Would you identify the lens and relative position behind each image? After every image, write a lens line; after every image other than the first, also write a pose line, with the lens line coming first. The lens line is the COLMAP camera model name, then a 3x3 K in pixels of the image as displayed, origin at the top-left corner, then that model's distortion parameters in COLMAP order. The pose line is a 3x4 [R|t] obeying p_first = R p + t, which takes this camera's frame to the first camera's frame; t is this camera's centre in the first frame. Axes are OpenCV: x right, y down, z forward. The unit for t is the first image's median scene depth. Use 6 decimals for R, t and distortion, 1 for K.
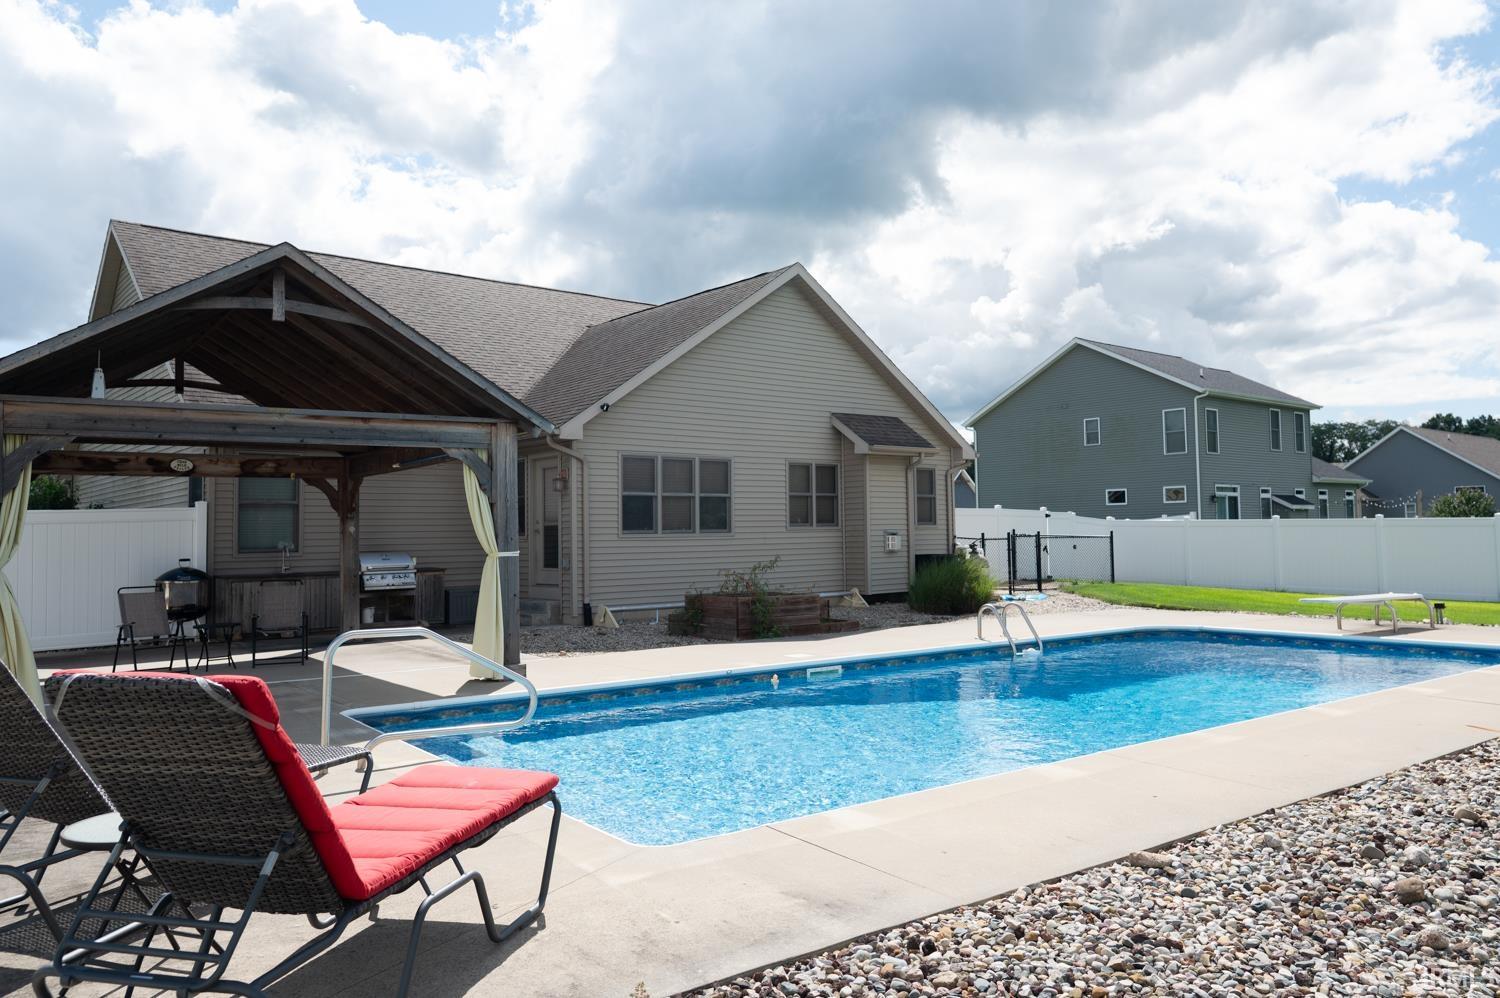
lens RADIAL K [[1050.1, 0, 786.8], [0, 1050.1, 457.5], [0, 0, 1]] dist [-0.004010, -0.000965]
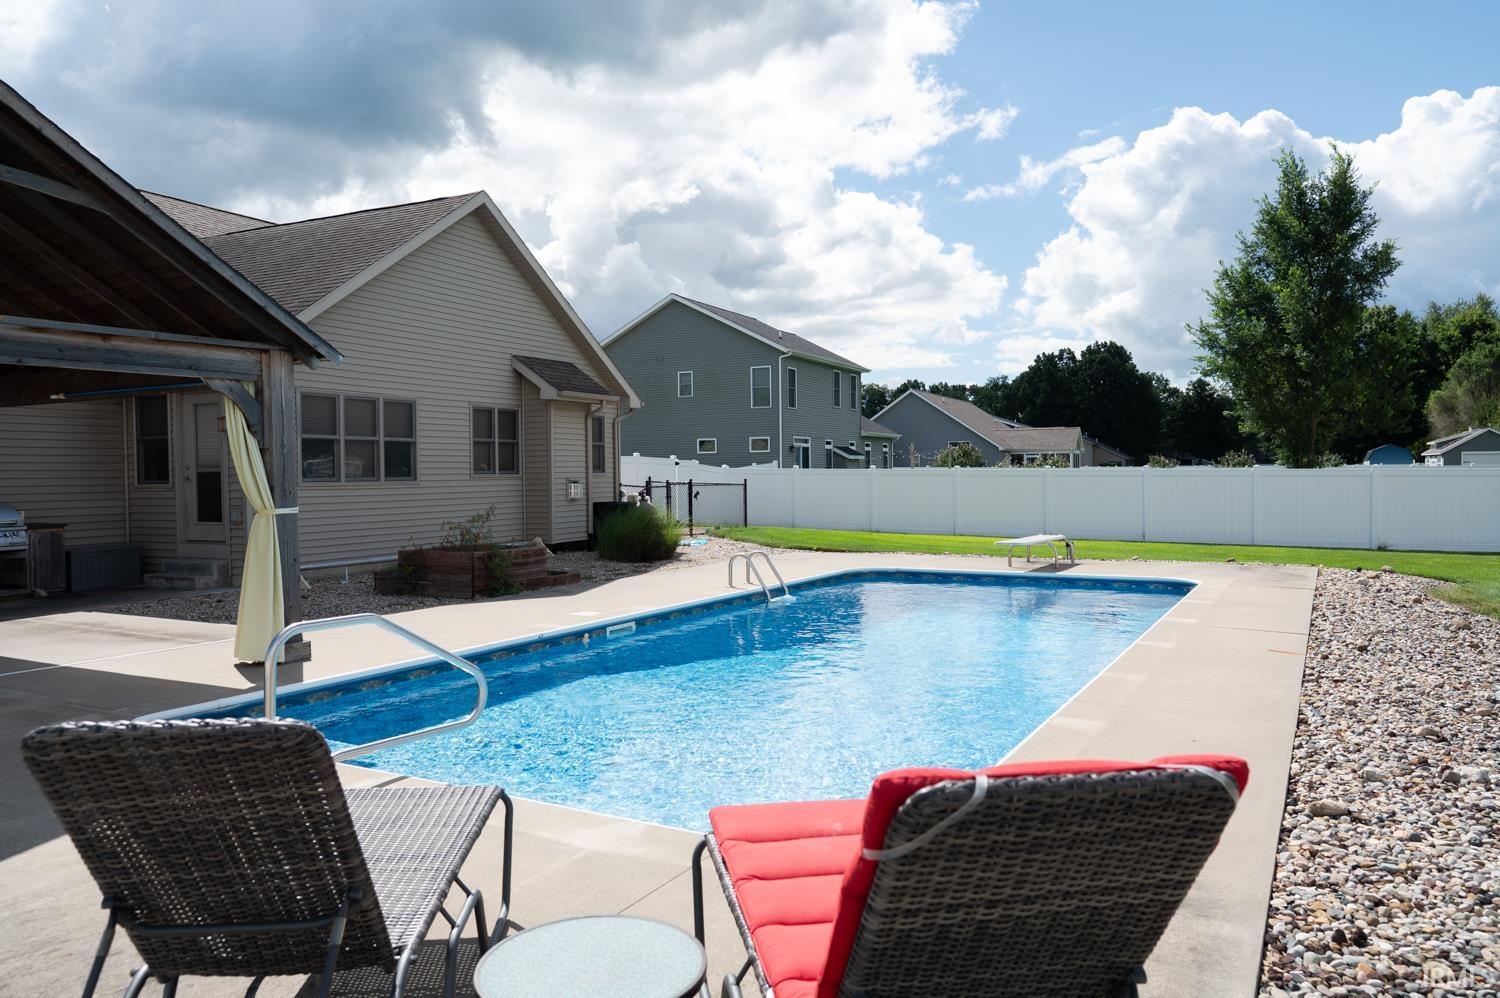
lens RADIAL K [[1016.1, 0, 747.6], [0, 1016.1, 495.8], [0, 0, 1]] dist [-0.001723, -0.001832]
pose [[0.919386, -0.002054, 0.393350, -0.151635], [-0.033416, 0.995964, 0.083305, 0.001089], [-0.391934, -0.089733, 0.915607, 0.078327]]
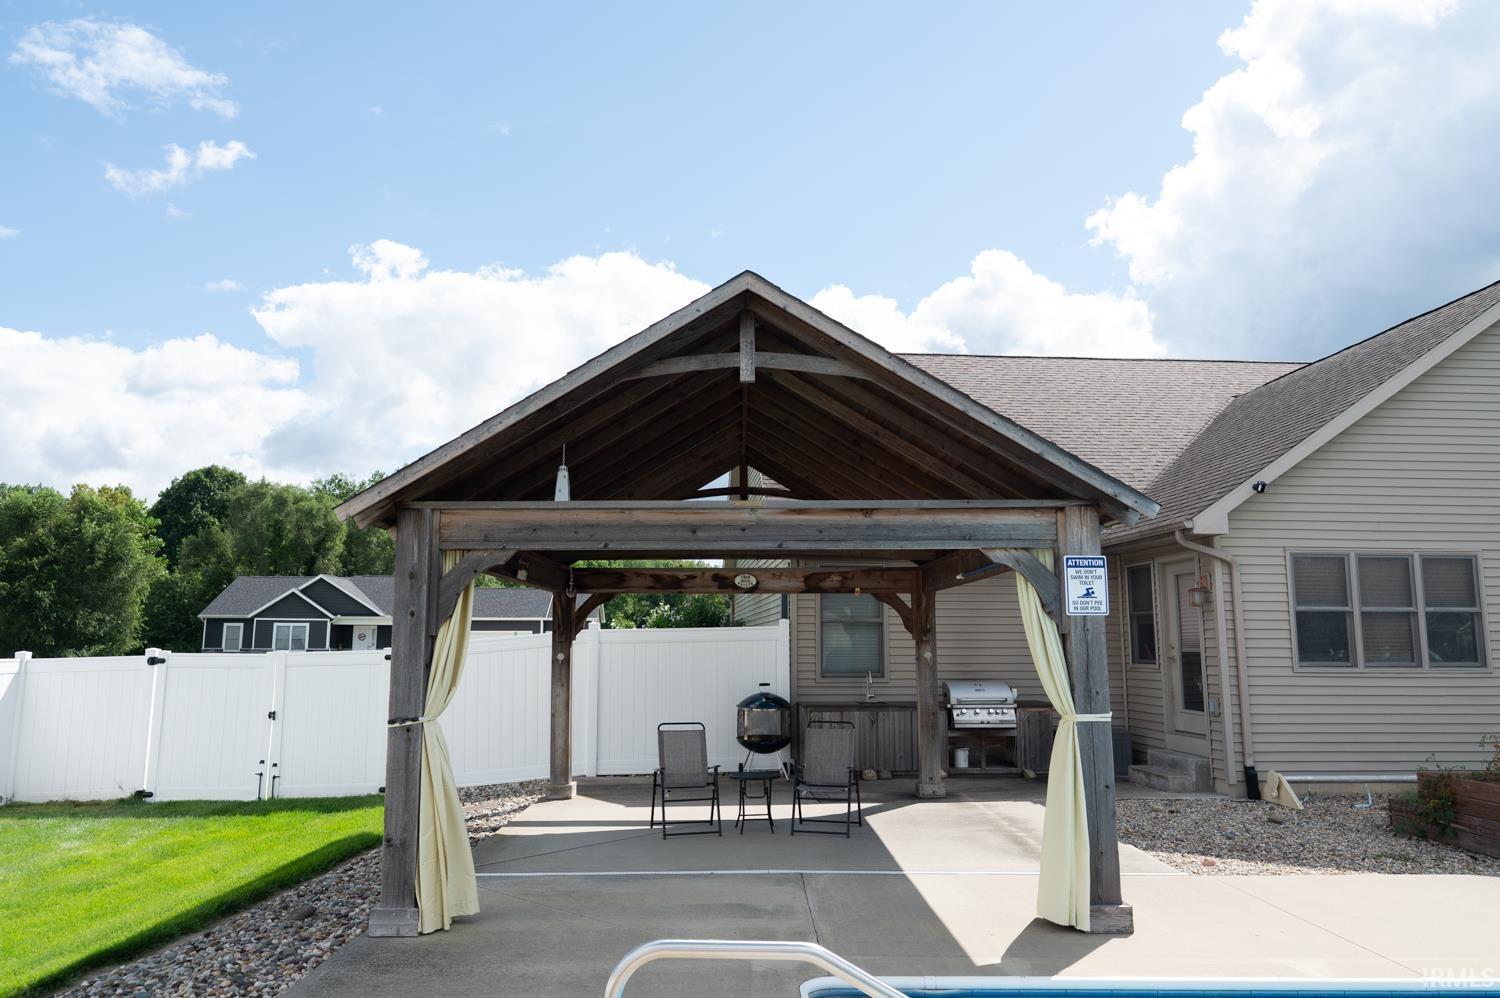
lens RADIAL K [[1016.1, 0, 747.6], [0, 1016.1, 495.8], [0, 0, 1]] dist [-0.001723, -0.001832]
pose [[0.796460, -0.068644, -0.600782, -0.036651], [0.027684, 0.996633, -0.077172, 0.001572], [0.604057, 0.044832, 0.795679, 0.244280]]
